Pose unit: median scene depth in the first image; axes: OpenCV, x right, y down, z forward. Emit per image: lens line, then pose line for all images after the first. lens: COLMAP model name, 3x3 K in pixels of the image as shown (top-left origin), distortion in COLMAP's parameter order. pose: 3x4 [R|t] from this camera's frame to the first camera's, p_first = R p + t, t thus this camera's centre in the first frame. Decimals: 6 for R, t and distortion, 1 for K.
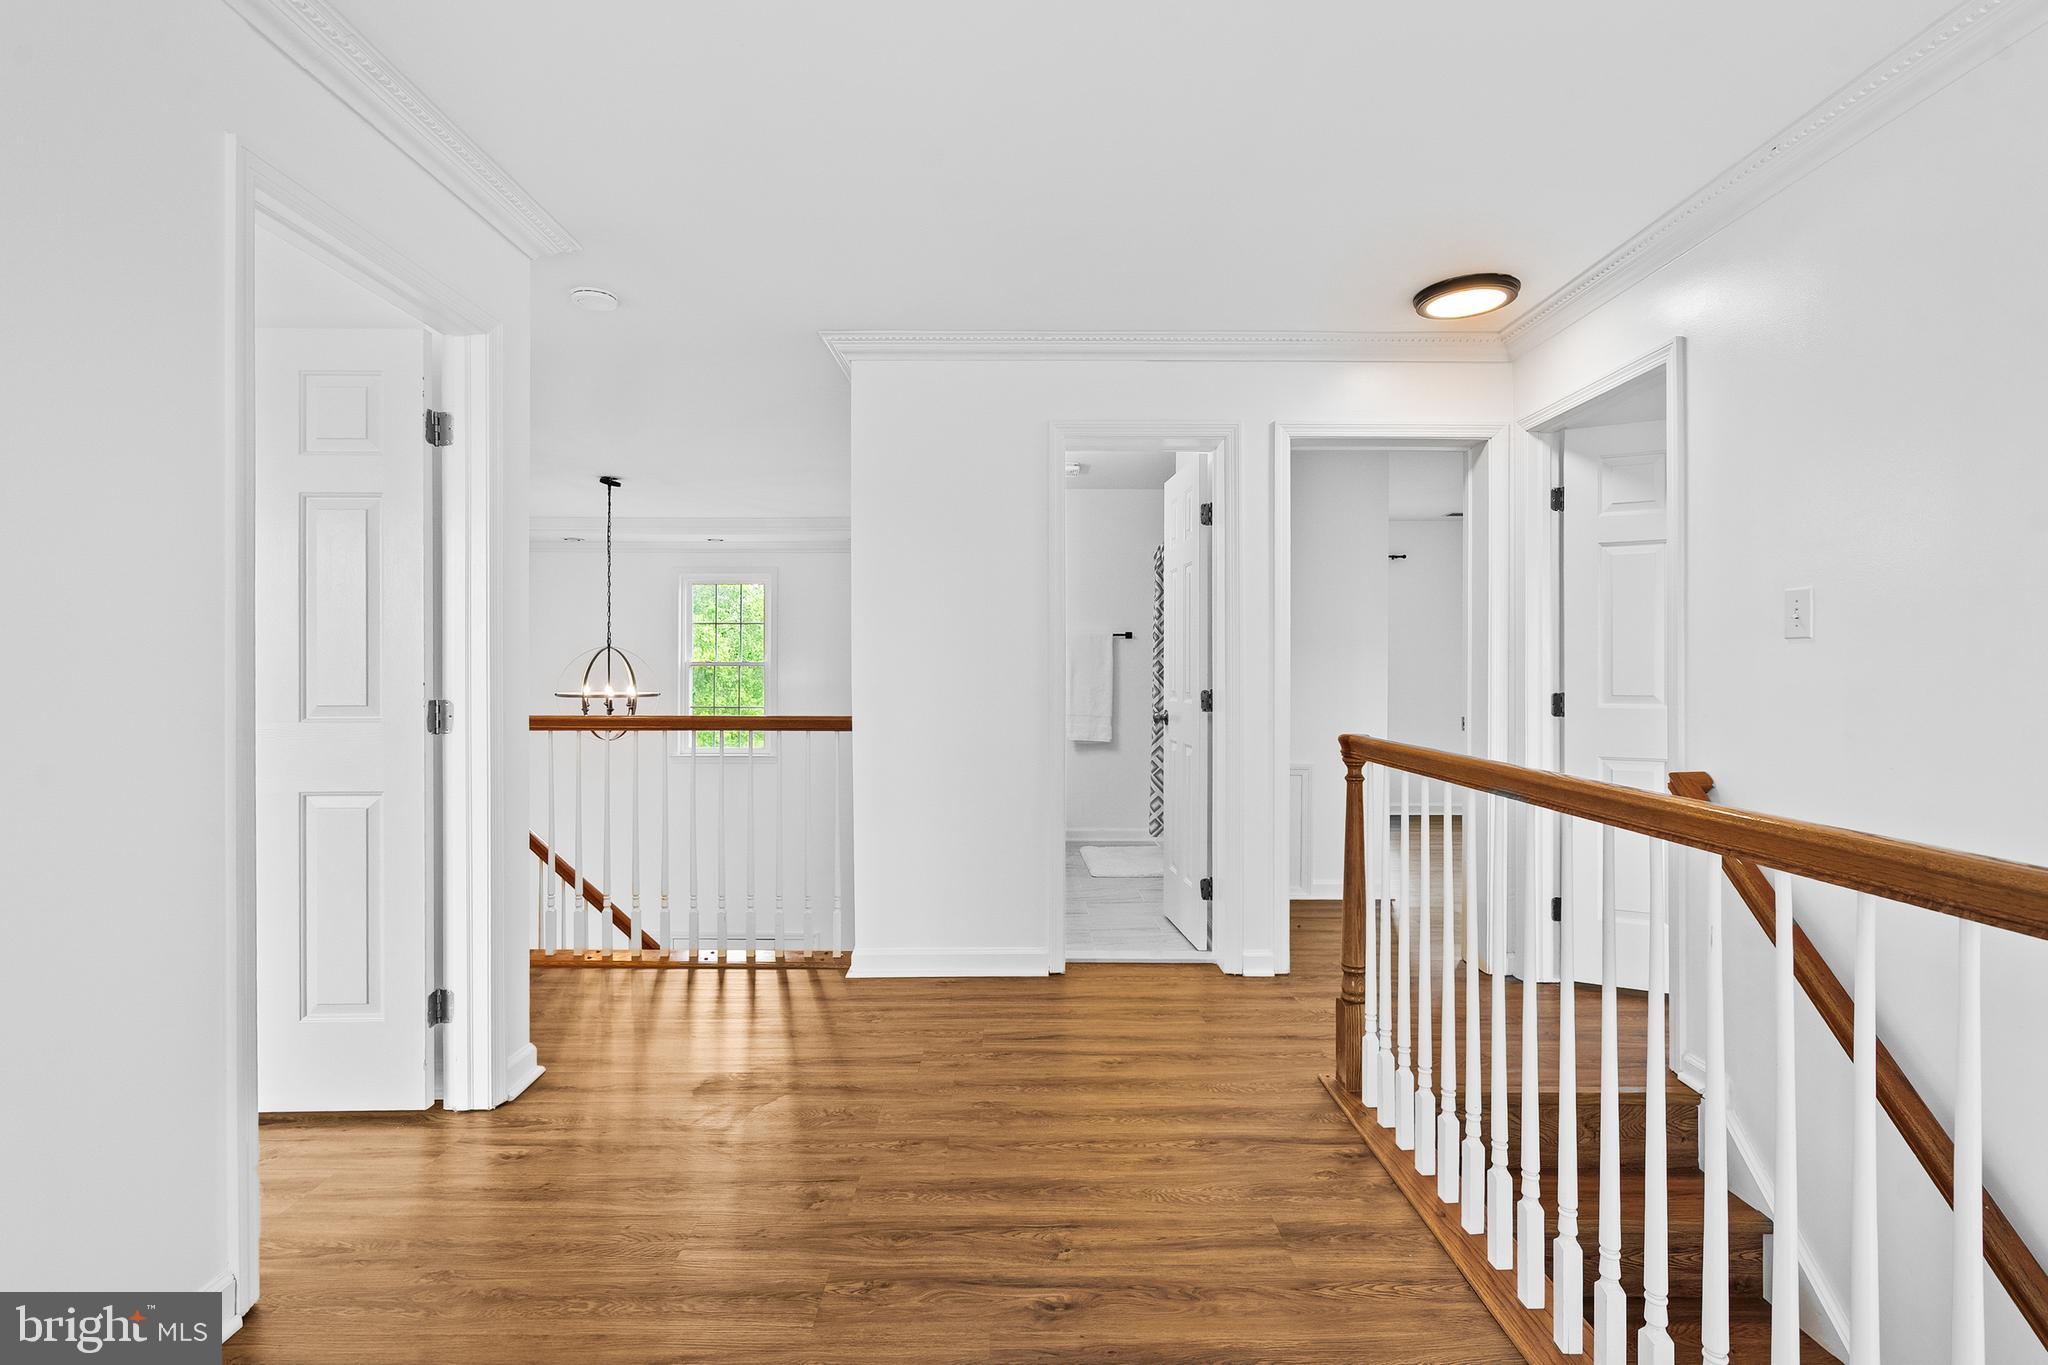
lens RADIAL K [[932.0, 0, 1019.9], [0, 932.0, 680.0], [0, 0, 1]] dist [-0.002807, 0.000783]
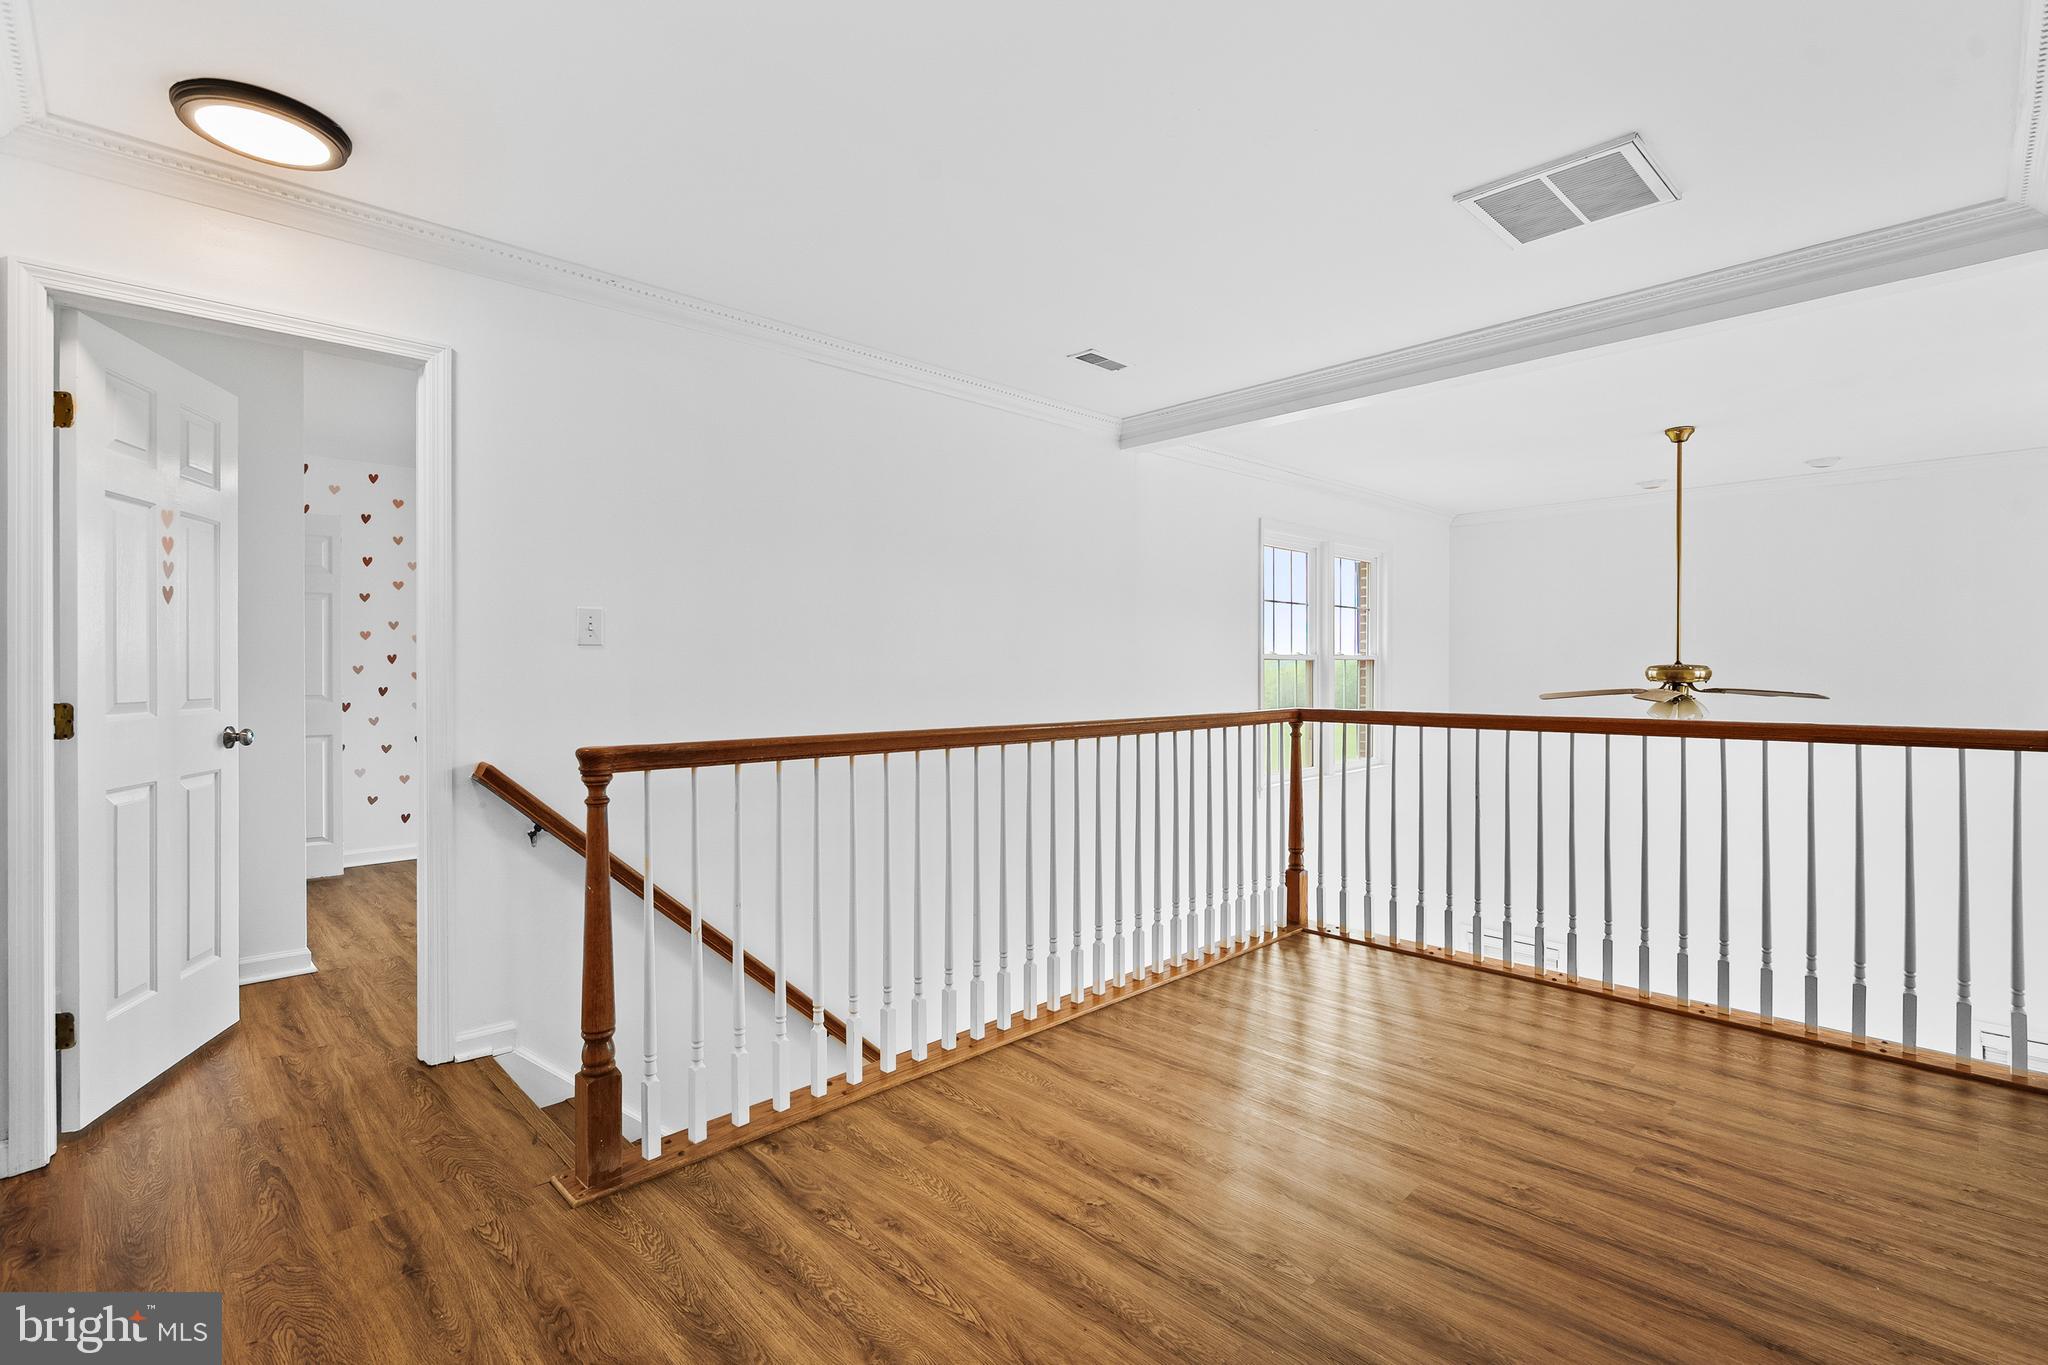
lens RADIAL K [[932.0, 0, 1018.6], [0, 932.0, 677.5], [0, 0, 1]] dist [-0.002807, 0.000783]
pose [[-0.687704, 0.001137, 0.725990, -0.563124], [0.011303, 0.999894, 0.009141, -0.004055], [-0.725903, 0.014492, -0.687644, 1.498210]]
